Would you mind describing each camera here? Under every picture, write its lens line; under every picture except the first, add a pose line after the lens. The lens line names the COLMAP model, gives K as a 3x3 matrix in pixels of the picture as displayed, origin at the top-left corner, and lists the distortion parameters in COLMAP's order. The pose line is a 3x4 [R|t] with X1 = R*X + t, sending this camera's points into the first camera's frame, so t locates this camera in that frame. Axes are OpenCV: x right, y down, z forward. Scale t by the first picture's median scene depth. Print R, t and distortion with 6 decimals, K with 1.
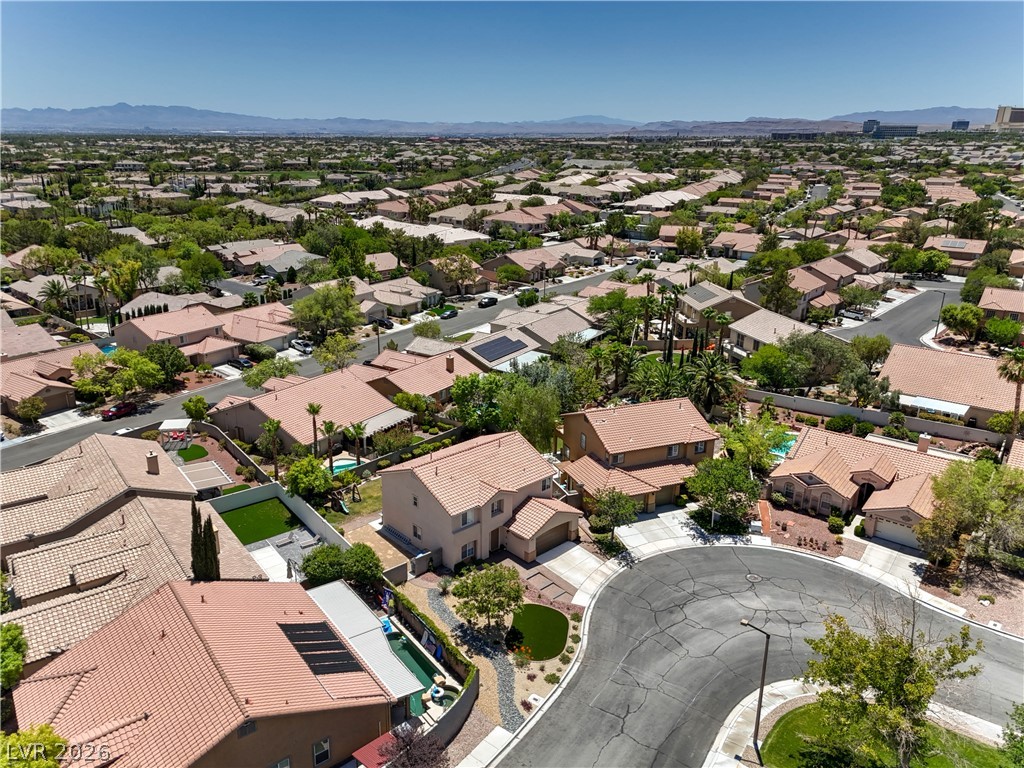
lens RADIAL K [[748.9, 0, 511.4], [0, 748.9, 379.8], [0, 0, 1]] dist [0.104072, -0.076156]
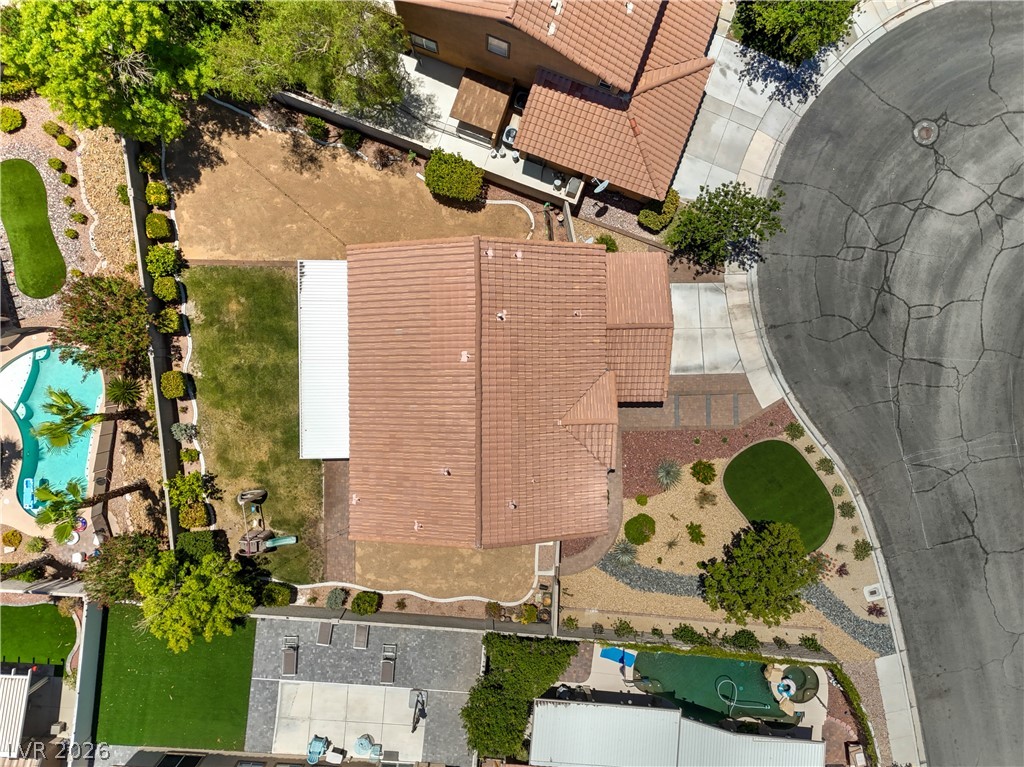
lens RADIAL K [[748.9, 0, 511.4], [0, 748.9, 379.3], [0, 0, 1]] dist [0.104072, -0.076156]
pose [[0.671858, -0.740679, 0.000873, -0.042324], [0.212085, 0.193508, 0.957901, -0.340525], [-0.709666, -0.643389, 0.287096, 0.906436]]
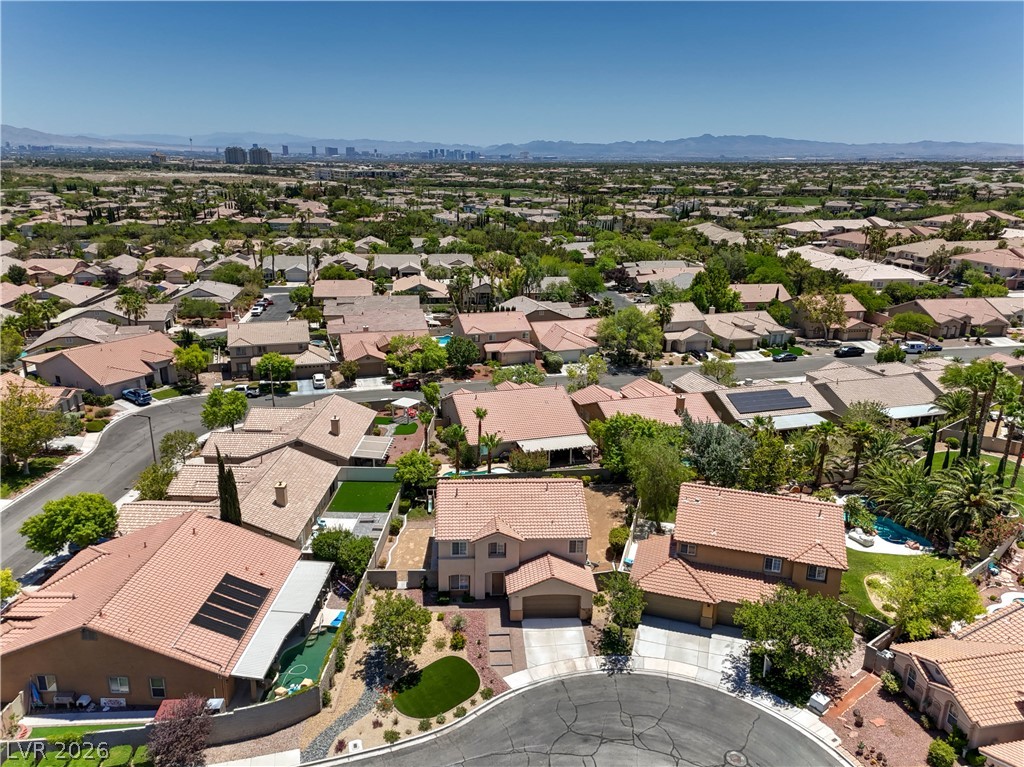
lens RADIAL K [[748.9, 0, 511.4], [0, 748.9, 379.3], [0, 0, 1]] dist [0.104072, -0.076156]
pose [[0.774348, 0.186638, -0.604609, 0.513212], [-0.205785, 0.977848, 0.038296, -0.074009], [0.598363, 0.094765, 0.795601, 0.248997]]
